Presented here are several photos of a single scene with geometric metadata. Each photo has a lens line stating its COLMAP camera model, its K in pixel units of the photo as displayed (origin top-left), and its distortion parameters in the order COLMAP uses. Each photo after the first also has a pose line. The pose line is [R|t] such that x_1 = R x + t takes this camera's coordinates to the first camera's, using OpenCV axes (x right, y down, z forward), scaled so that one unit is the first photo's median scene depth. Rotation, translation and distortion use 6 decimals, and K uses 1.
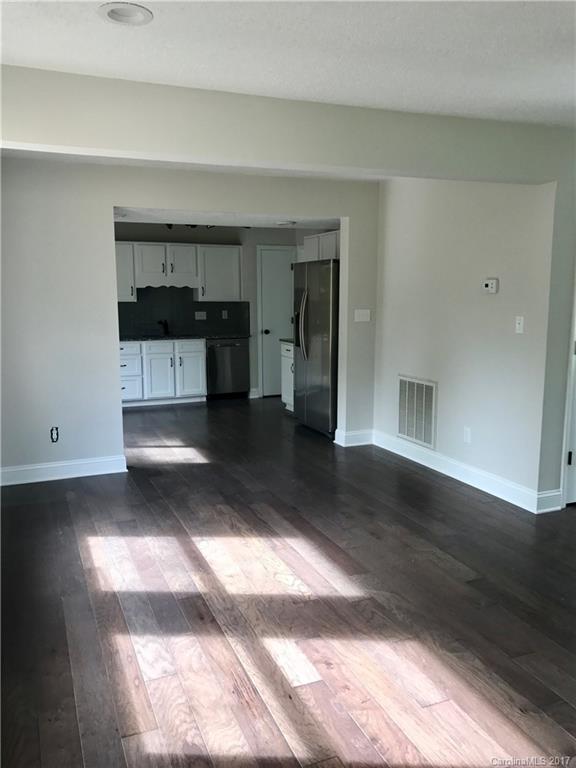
lens RADIAL K [[624.8, 0, 288.0], [0, 624.8, 384.0], [0, 0, 1]] dist [0.134376, -0.000389]
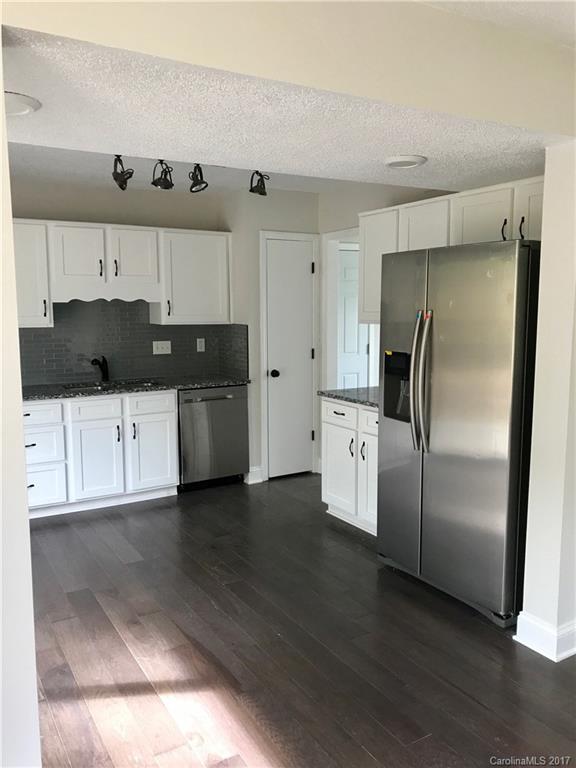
lens RADIAL K [[629.8, 0, 285.3], [0, 629.8, 389.2], [0, 0, 1]] dist [0.015080, -0.002088]
pose [[0.990735, -0.018054, 0.134602, -0.112123], [0.019569, 0.999759, -0.009941, -0.065601], [-0.134390, 0.012483, 0.990850, 0.416725]]
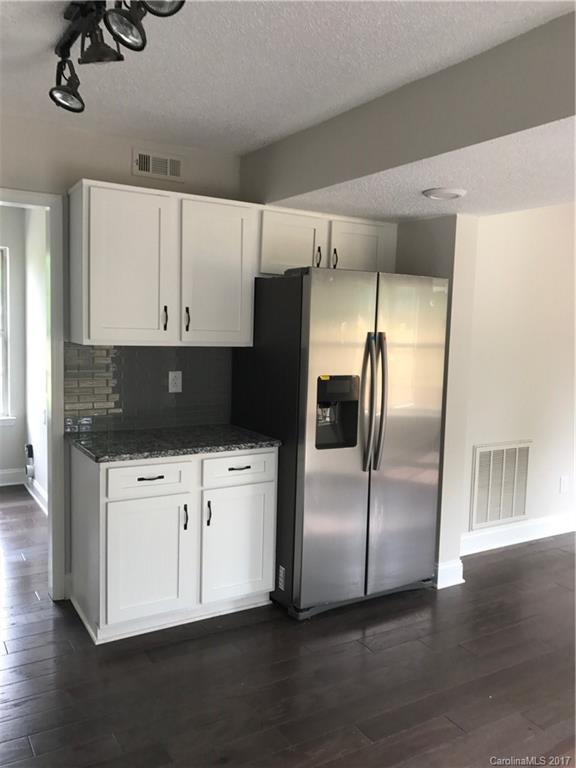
lens RADIAL K [[629.8, 0, 285.3], [0, 629.8, 389.2], [0, 0, 1]] dist [0.015080, -0.002088]
pose [[-0.154182, -0.079069, 0.984874, -0.365711], [0.115482, 0.988519, 0.097440, -0.127257], [-0.981270, 0.128758, -0.143281, 0.924123]]
